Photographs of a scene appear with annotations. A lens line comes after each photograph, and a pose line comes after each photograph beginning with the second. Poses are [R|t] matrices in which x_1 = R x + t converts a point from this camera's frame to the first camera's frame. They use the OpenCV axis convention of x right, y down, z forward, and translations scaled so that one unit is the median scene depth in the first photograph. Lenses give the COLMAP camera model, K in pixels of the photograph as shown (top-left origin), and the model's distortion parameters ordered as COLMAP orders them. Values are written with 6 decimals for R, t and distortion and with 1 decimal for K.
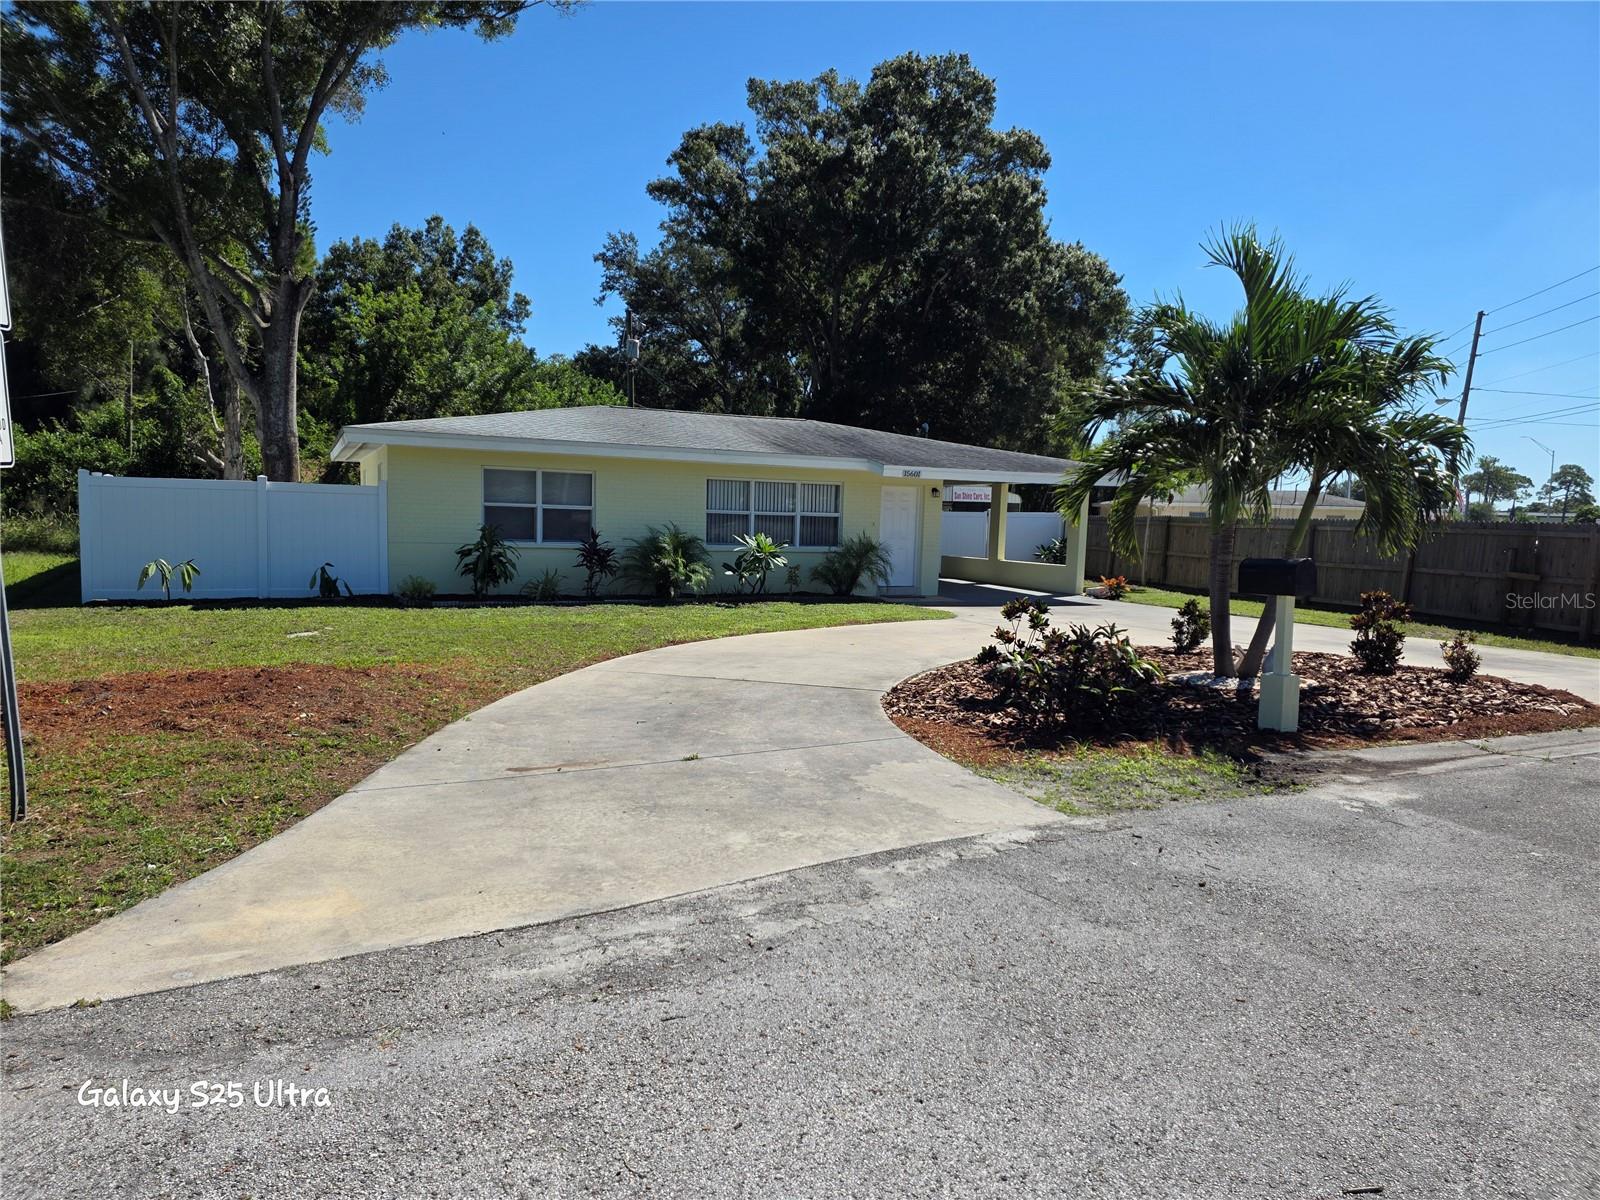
lens RADIAL K [[1065.2, 0, 814.0], [0, 1065.2, 609.0], [0, 0, 1]] dist [0.083987, -0.082947]
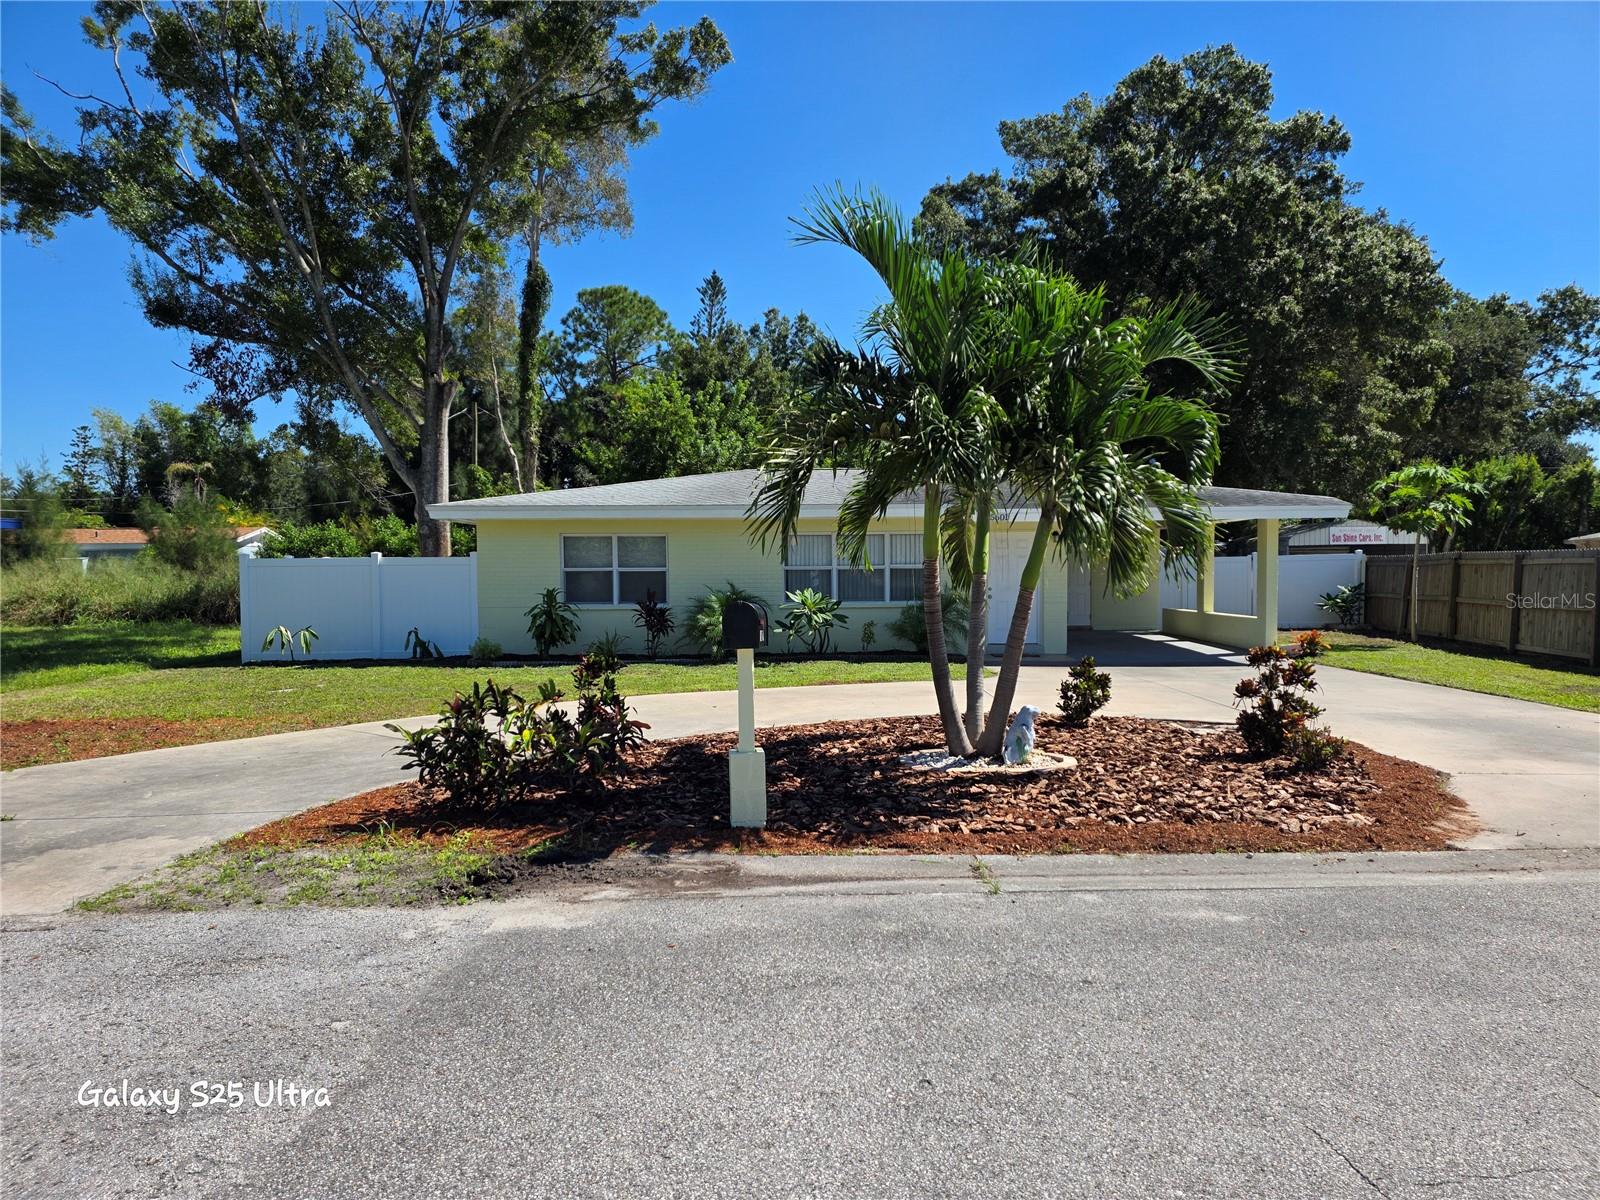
lens RADIAL K [[1065.2, 0, 800.3], [0, 1065.2, 613.5], [0, 0, 1]] dist [0.083987, -0.082947]
pose [[0.911765, -0.019599, -0.410244, 0.229875], [-0.002193, 0.998614, -0.052581, 0.000370], [0.410706, 0.048841, 0.910459, 0.091139]]
